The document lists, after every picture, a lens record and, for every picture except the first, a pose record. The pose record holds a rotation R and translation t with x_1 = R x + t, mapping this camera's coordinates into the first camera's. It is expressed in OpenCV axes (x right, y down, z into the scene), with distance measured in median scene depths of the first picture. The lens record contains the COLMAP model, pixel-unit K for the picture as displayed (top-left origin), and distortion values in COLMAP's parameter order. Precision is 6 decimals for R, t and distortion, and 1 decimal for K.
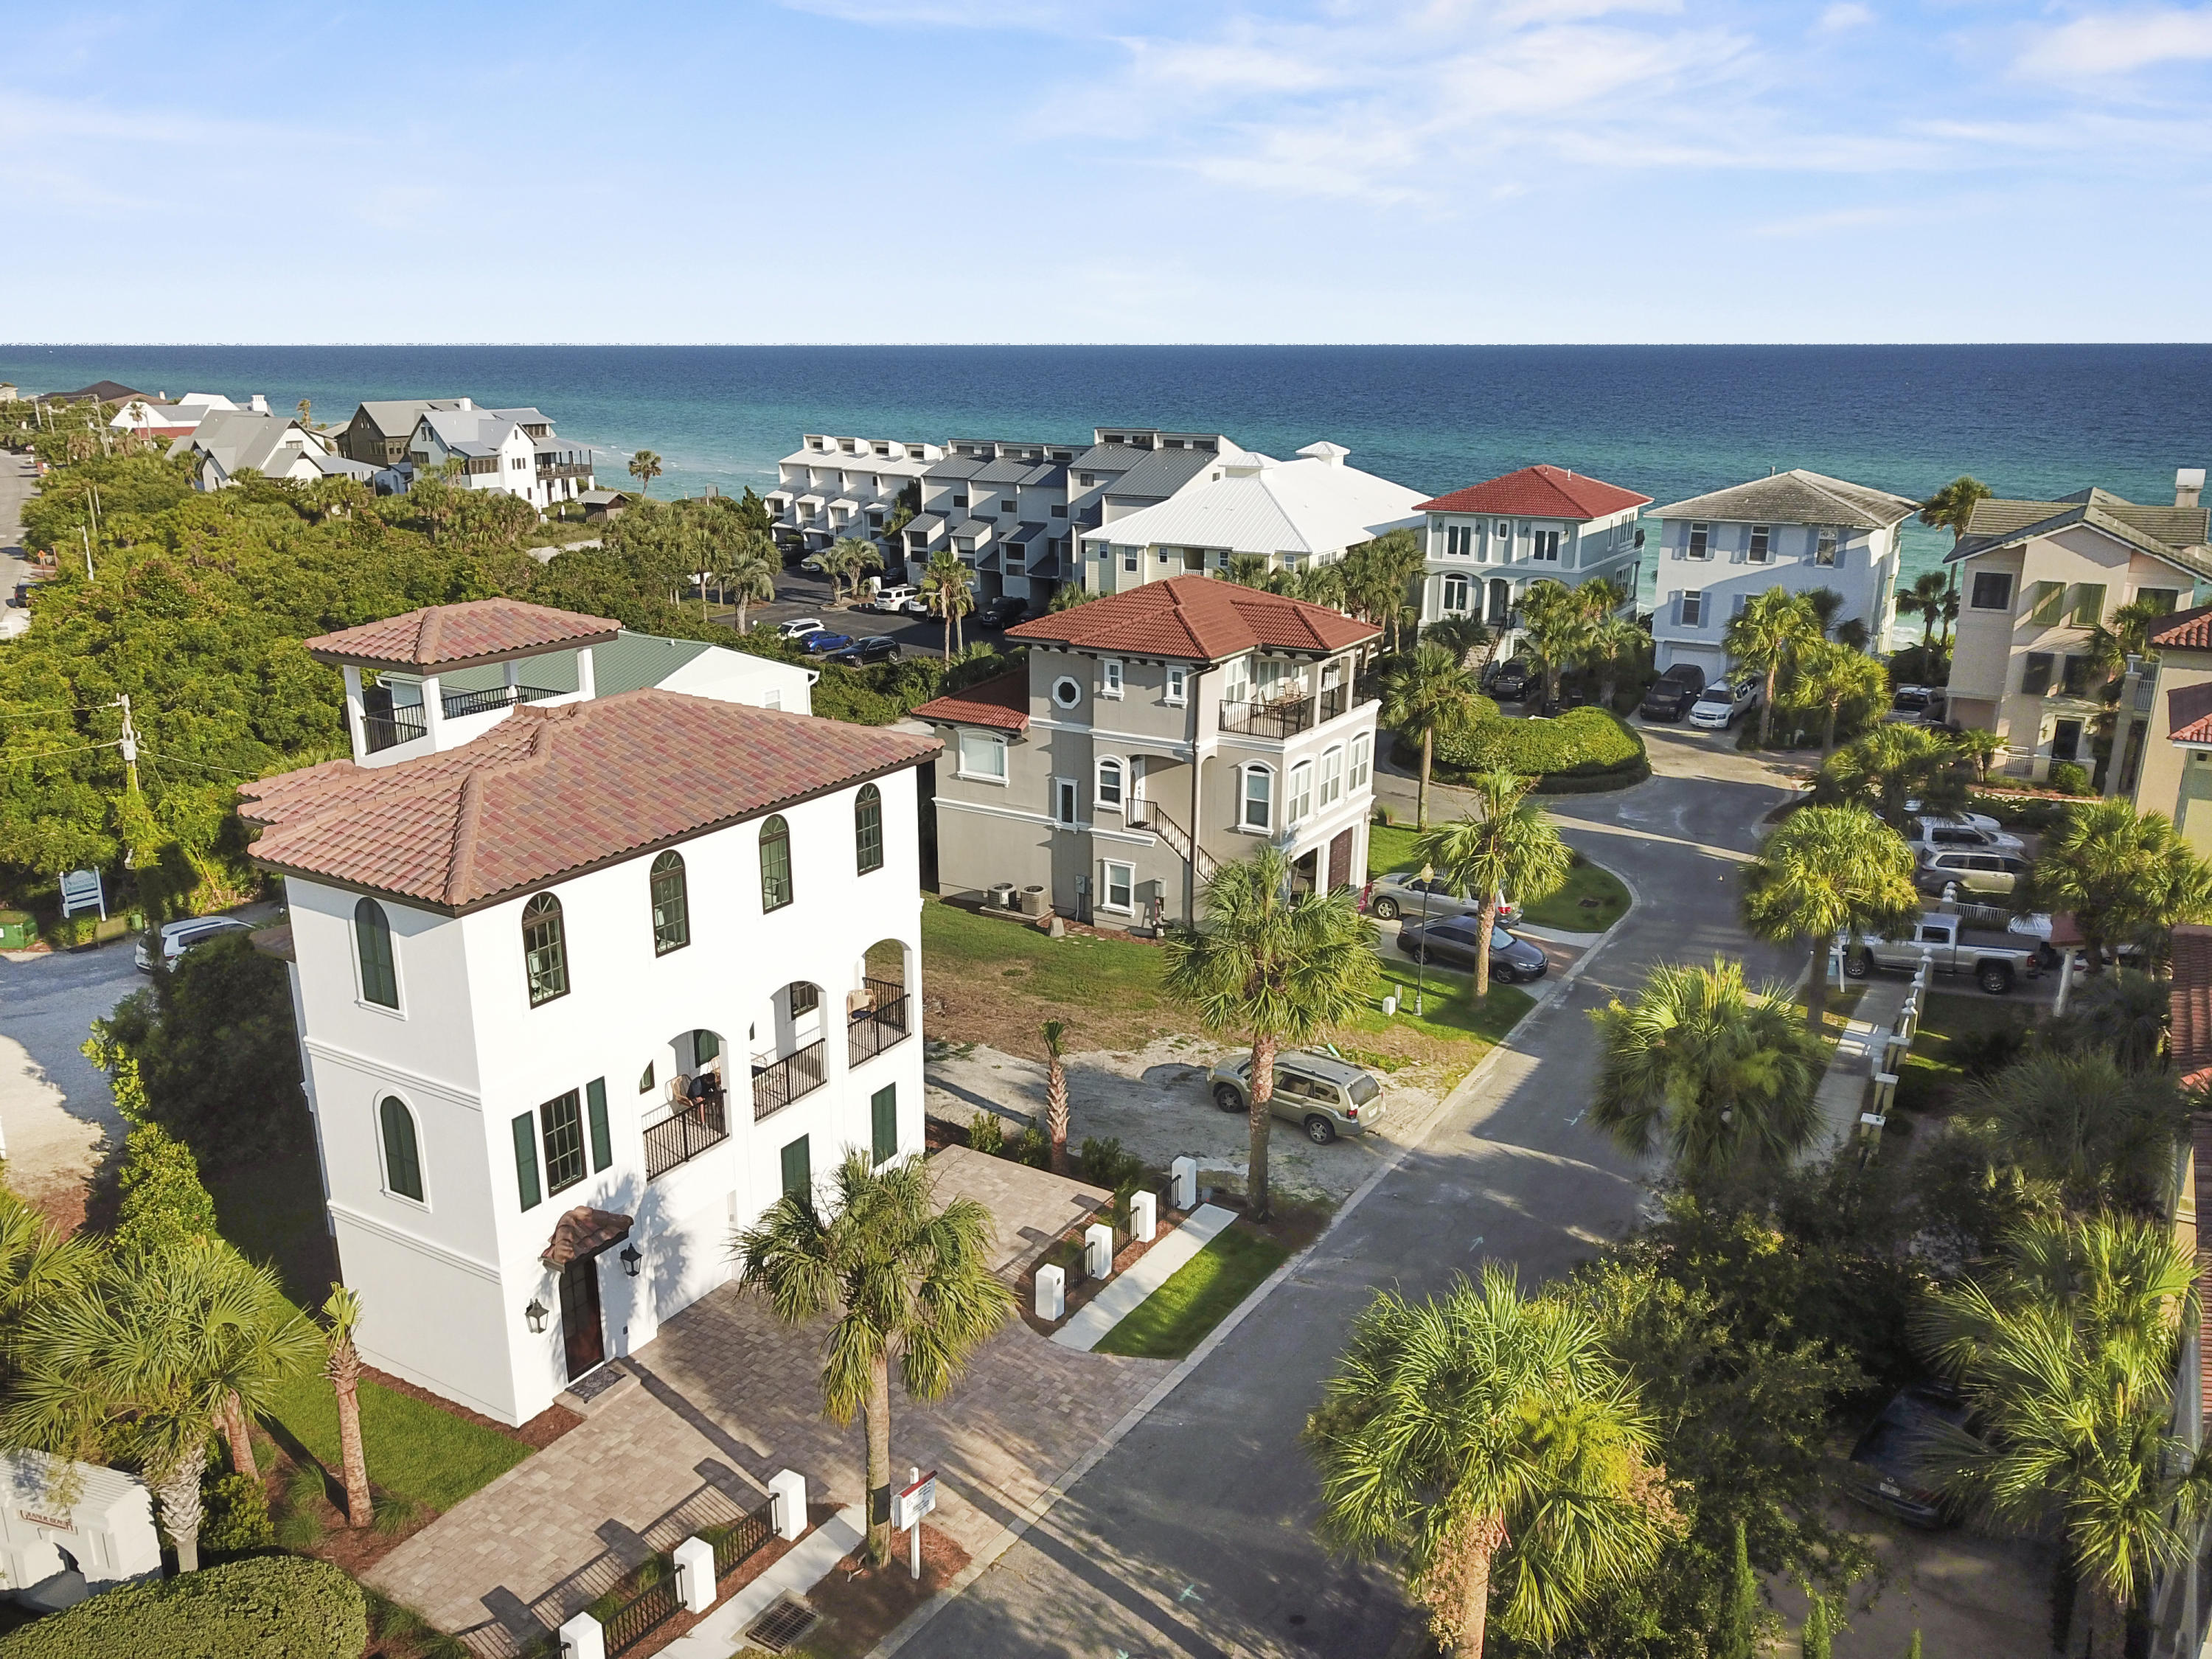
lens RADIAL K [[1684.9, 0, 1106.0], [0, 1684.9, 829.5], [0, 0, 1]] dist [0.003773, -0.006274]
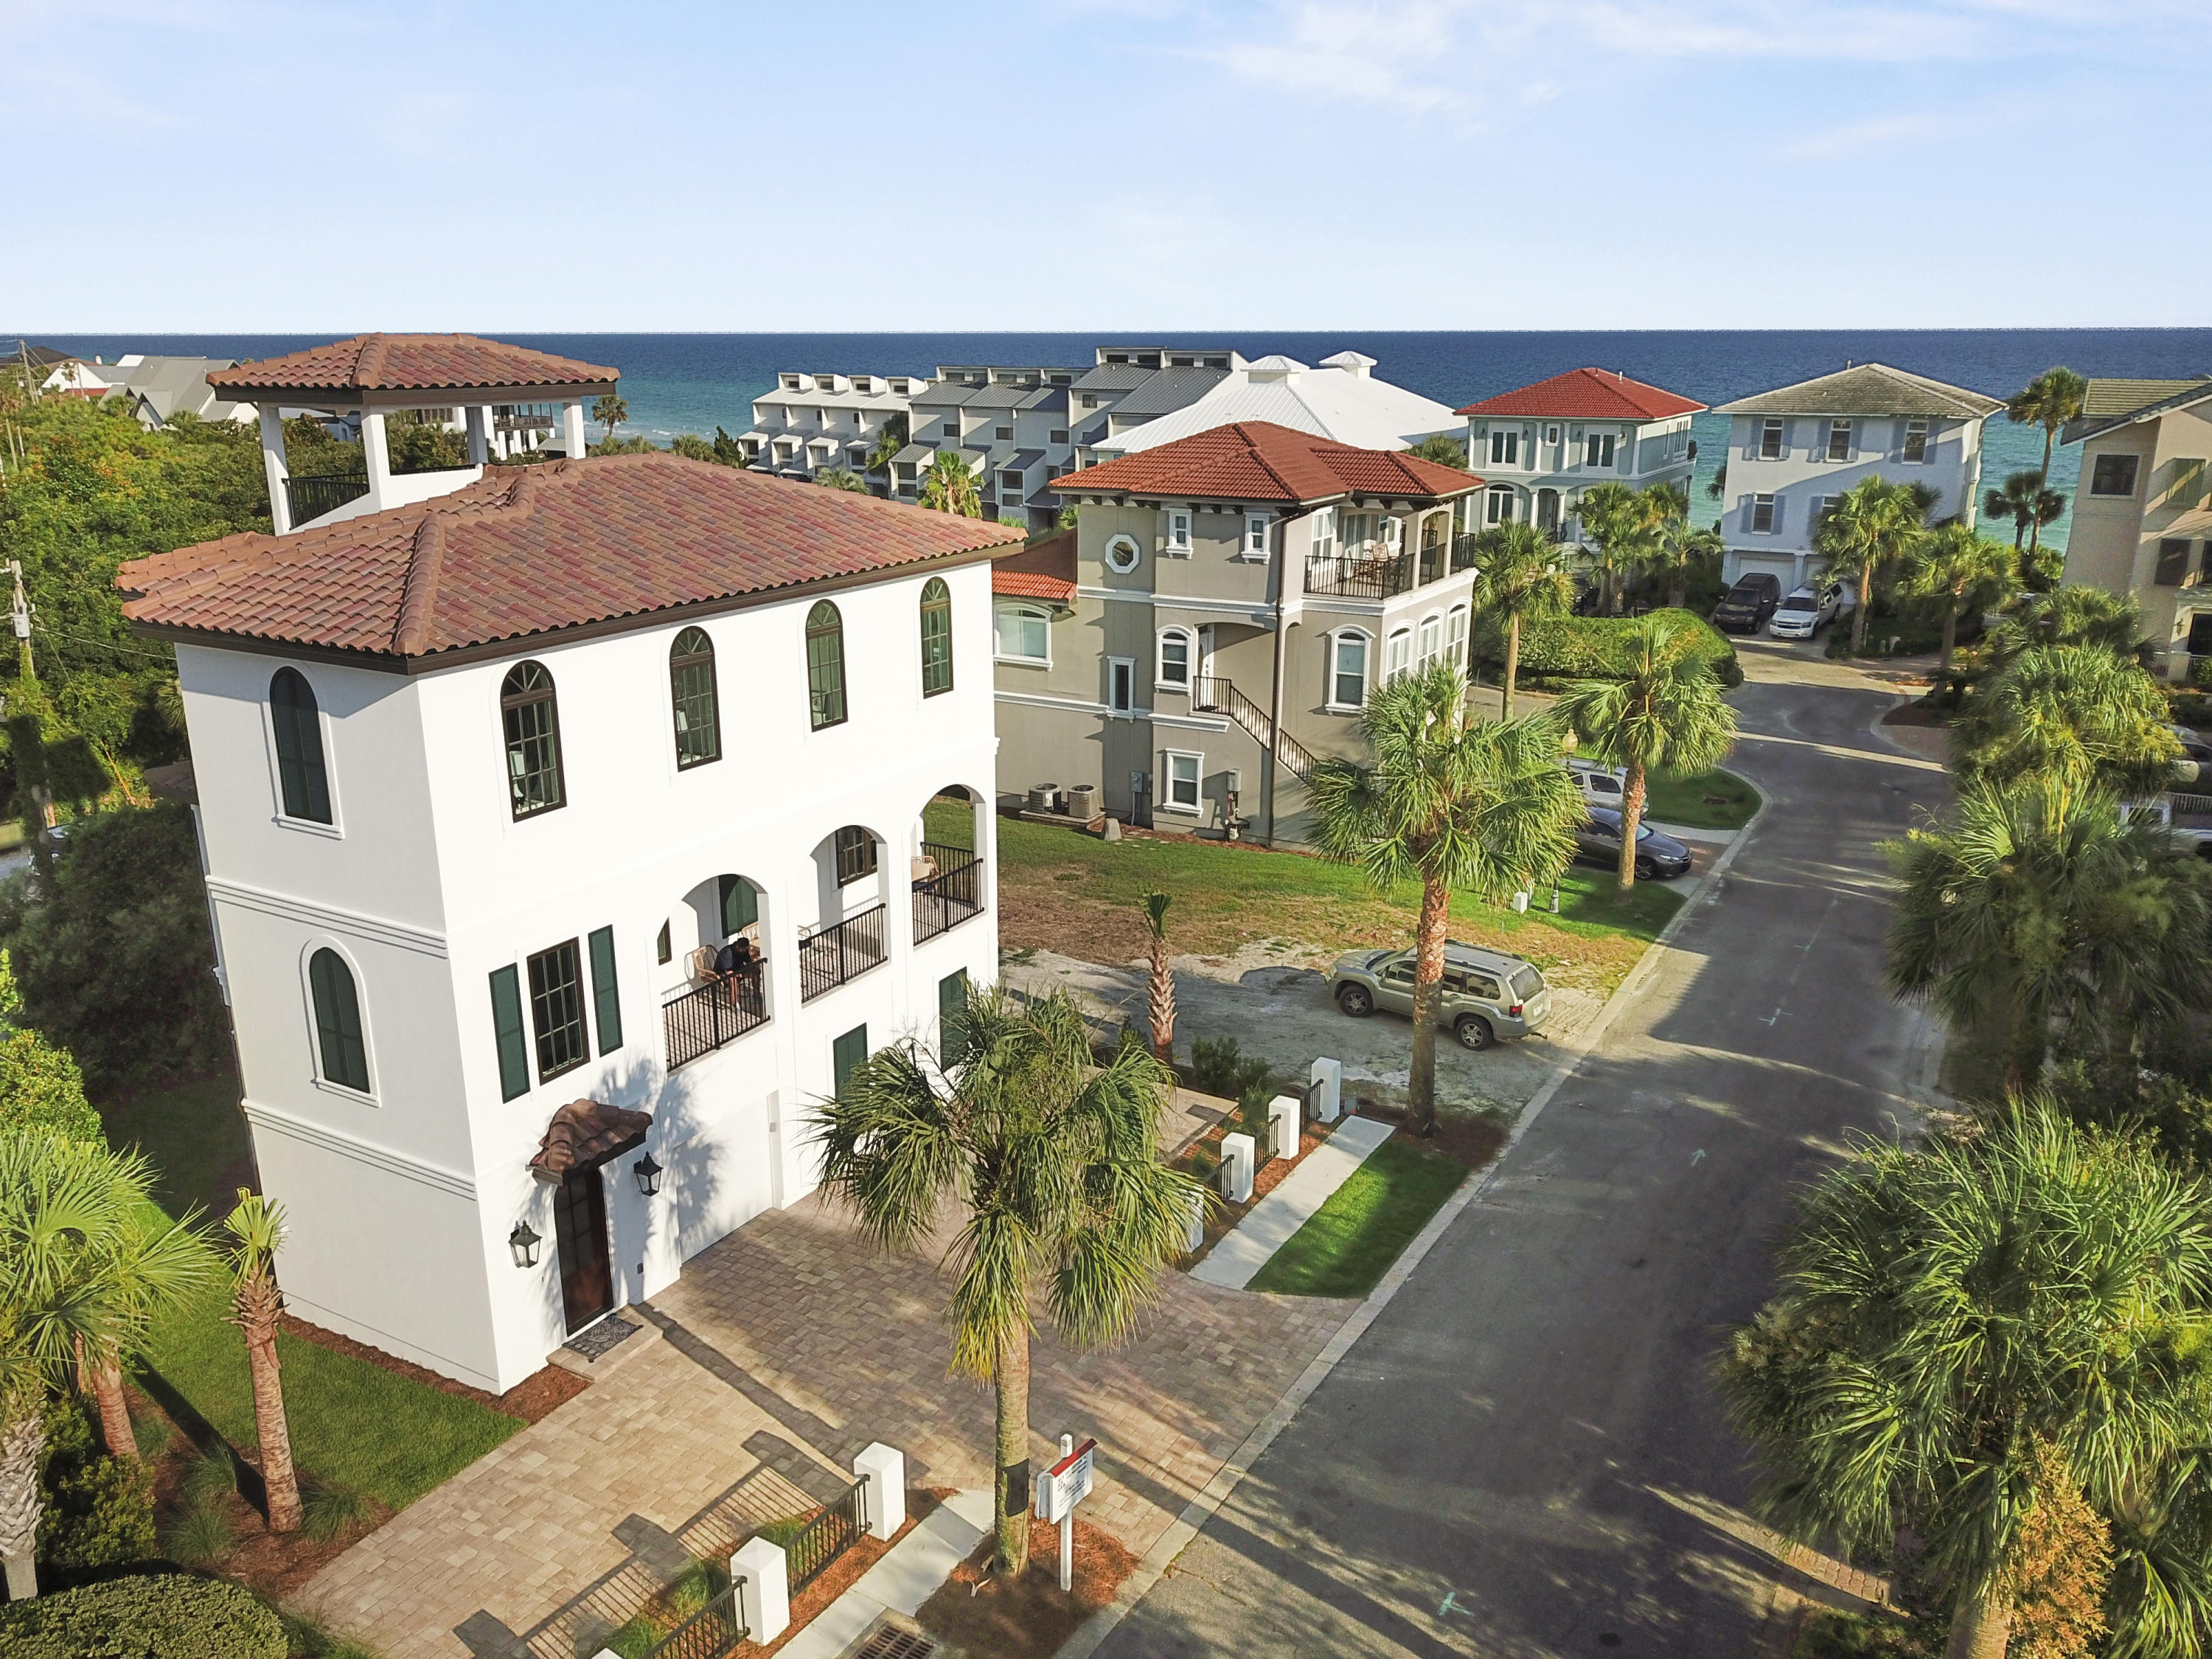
lens RADIAL K [[1704.9, 0, 1106.0], [0, 1704.9, 829.5], [0, 0, 1]] dist [-0.001628, 0.003771]
pose [[0.999800, -0.008630, 0.018062, -0.053962], [0.008520, 0.999945, 0.006180, 0.059486], [-0.018114, -0.006025, 0.999818, 0.141318]]
